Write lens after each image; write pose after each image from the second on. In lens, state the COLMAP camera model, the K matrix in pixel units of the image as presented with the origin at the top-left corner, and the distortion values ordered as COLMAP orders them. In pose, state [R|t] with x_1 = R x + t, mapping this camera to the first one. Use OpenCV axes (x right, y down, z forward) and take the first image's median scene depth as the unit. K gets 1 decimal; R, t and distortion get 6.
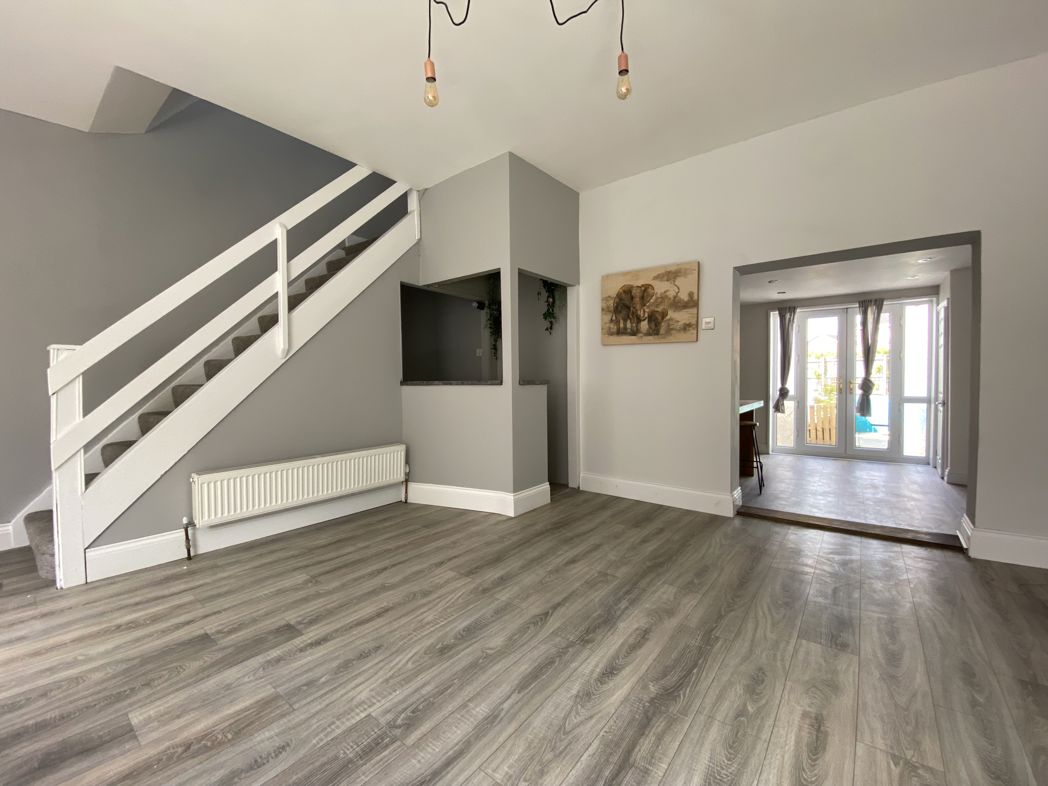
lens RADIAL K [[425.5, 0, 524.0], [0, 425.5, 393.0], [0, 0, 1]] dist [0.029237, -0.025787]
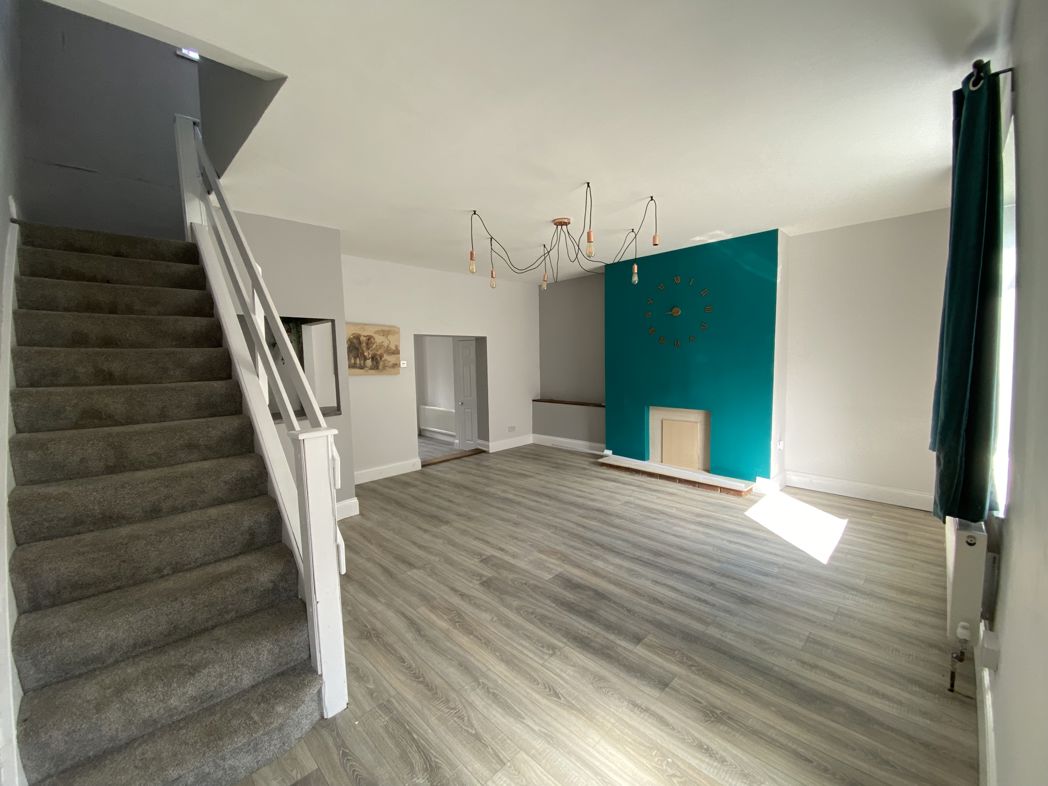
lens RADIAL K [[424.4, 0, 520.0], [0, 424.4, 394.8], [0, 0, 1]] dist [0.038624, -0.031146]
pose [[0.114504, -0.082987, 0.989950, -1.302715], [0.045286, 0.995905, 0.078248, -0.160315], [-0.992390, 0.035872, 0.117794, 0.355287]]
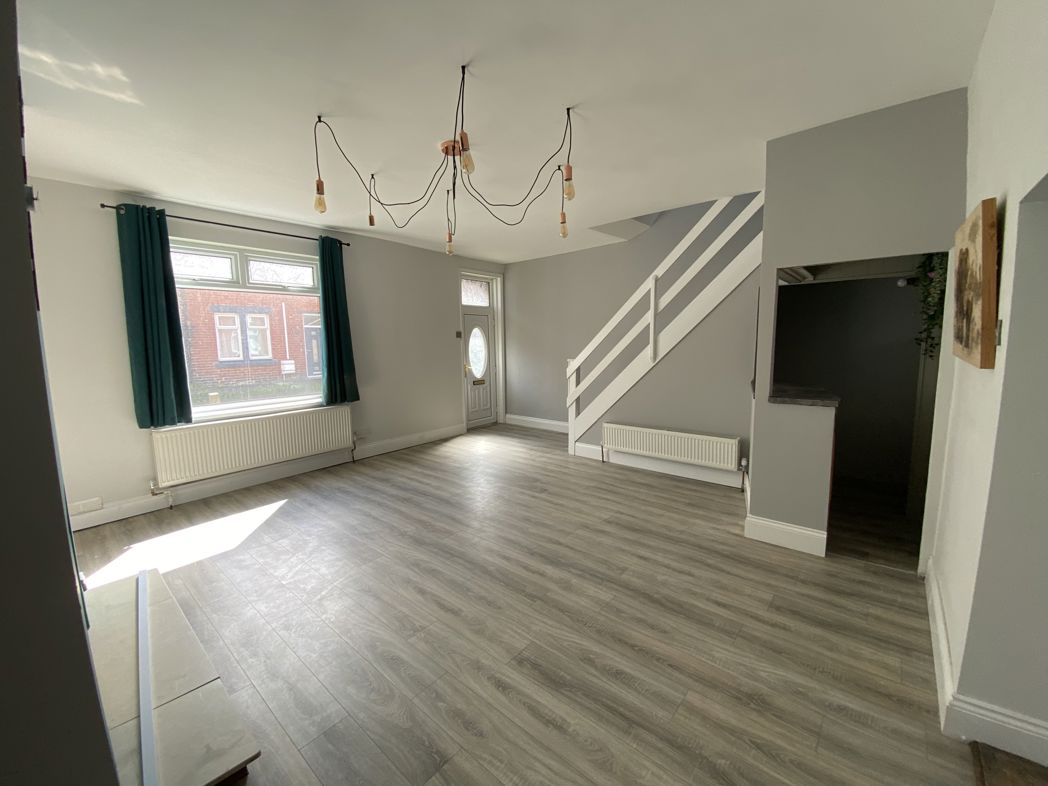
lens RADIAL K [[416.8, 0, 520.1], [0, 416.8, 366.3], [0, 0, 1]] dist [0.053291, -0.029173]
pose [[-0.032467, 0.069193, -0.997075, 0.982522], [-0.011158, 0.997514, 0.069587, -0.167984], [0.999411, 0.013384, -0.031615, 0.536870]]
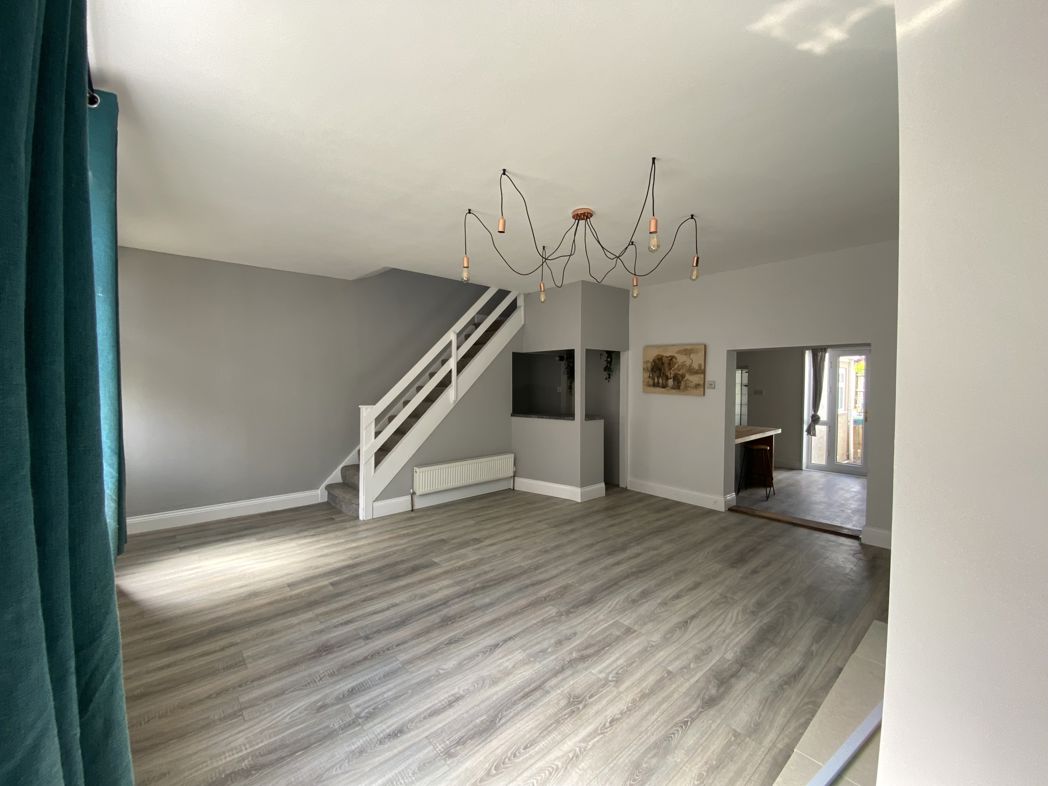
lens RADIAL K [[424.4, 0, 520.0], [0, 424.4, 394.8], [0, 0, 1]] dist [0.038624, -0.031146]
pose [[0.982706, 0.017950, -0.184300, 0.042910], [-0.016447, 0.999818, 0.009679, -0.137840], [0.184440, -0.006480, 0.982822, -0.668953]]
